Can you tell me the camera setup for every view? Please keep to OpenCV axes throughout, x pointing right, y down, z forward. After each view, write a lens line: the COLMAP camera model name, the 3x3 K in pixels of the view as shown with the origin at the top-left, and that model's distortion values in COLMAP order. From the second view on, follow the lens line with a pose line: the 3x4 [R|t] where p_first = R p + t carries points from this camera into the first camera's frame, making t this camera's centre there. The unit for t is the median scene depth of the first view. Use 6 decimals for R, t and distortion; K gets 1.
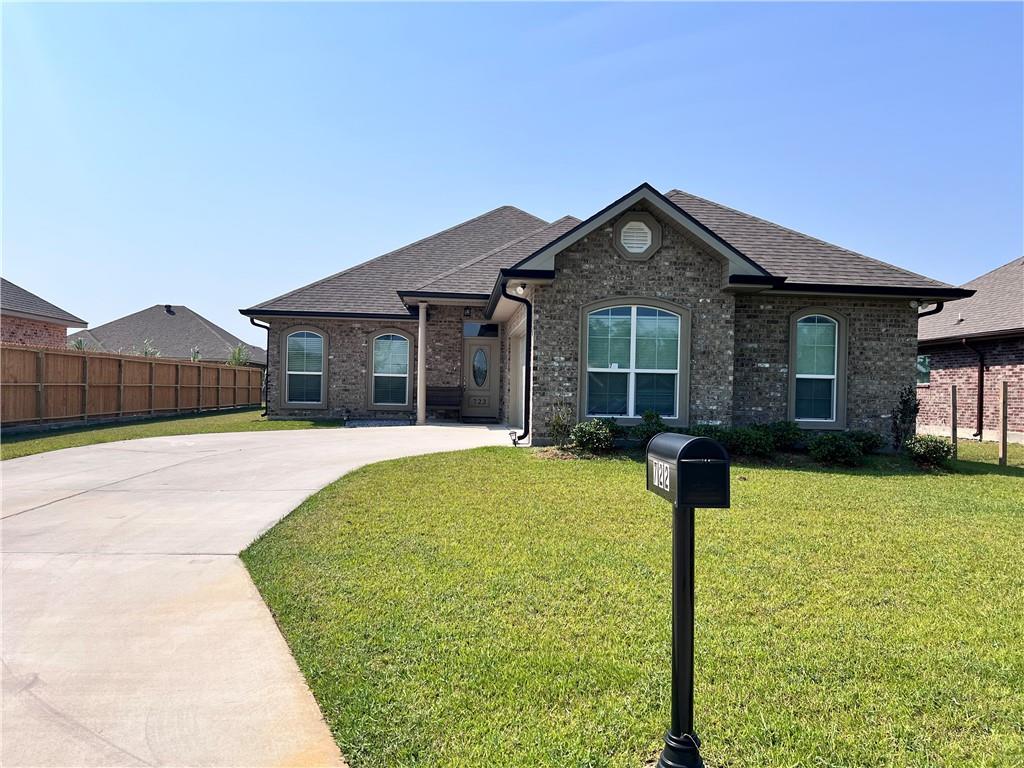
lens RADIAL K [[764.6, 0, 515.3], [0, 764.6, 389.8], [0, 0, 1]] dist [0.038299, -0.020731]
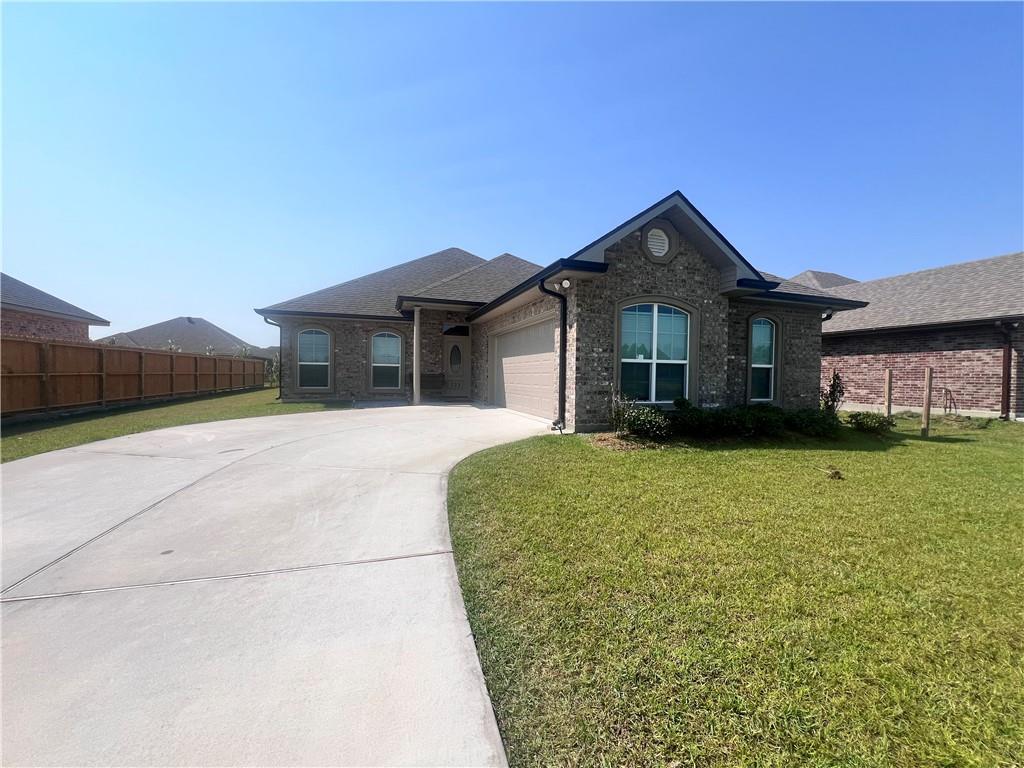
lens RADIAL K [[409.3, 0, 509.2], [0, 409.3, 383.4], [0, 0, 1]] dist [0.000432, -0.000276]
pose [[0.972268, -0.011719, 0.233574, -0.135653], [0.005426, 0.999605, 0.027568, -0.007103], [-0.233804, -0.025536, 0.971948, 0.318553]]
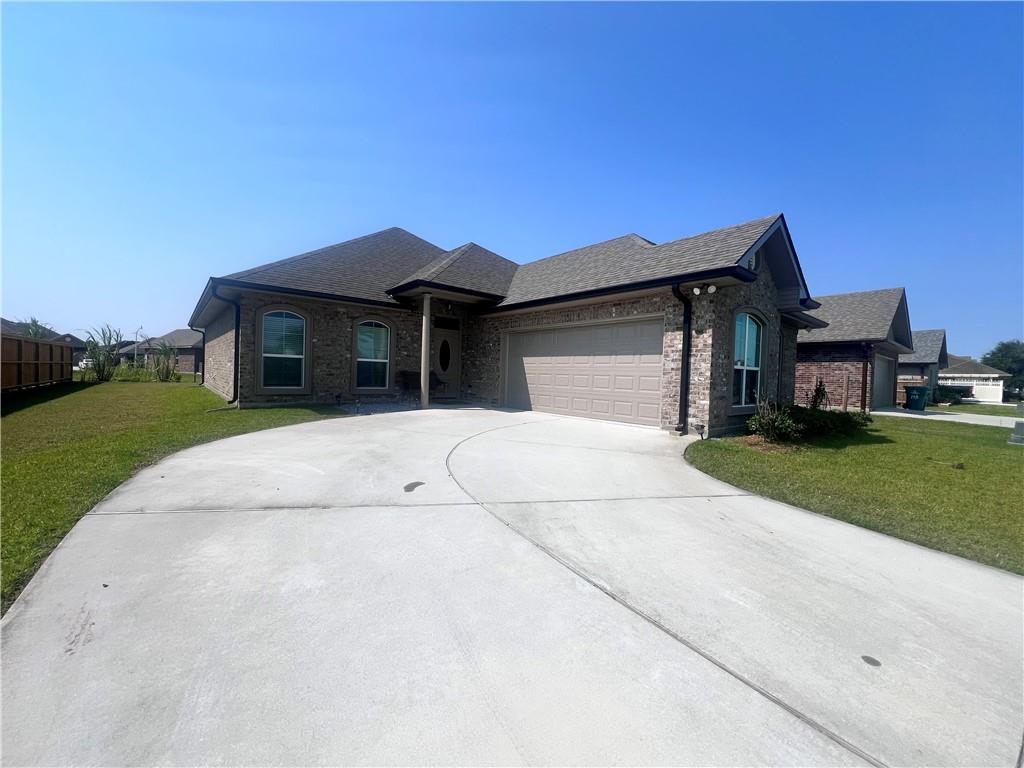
lens RADIAL K [[409.3, 0, 515.0], [0, 409.3, 382.7], [0, 0, 1]] dist [0.000432, -0.000276]
pose [[0.817043, -0.005467, 0.576550, -0.360470], [-0.017242, 0.999276, 0.033910, -0.012065], [-0.576318, -0.037648, 0.816358, 0.468435]]
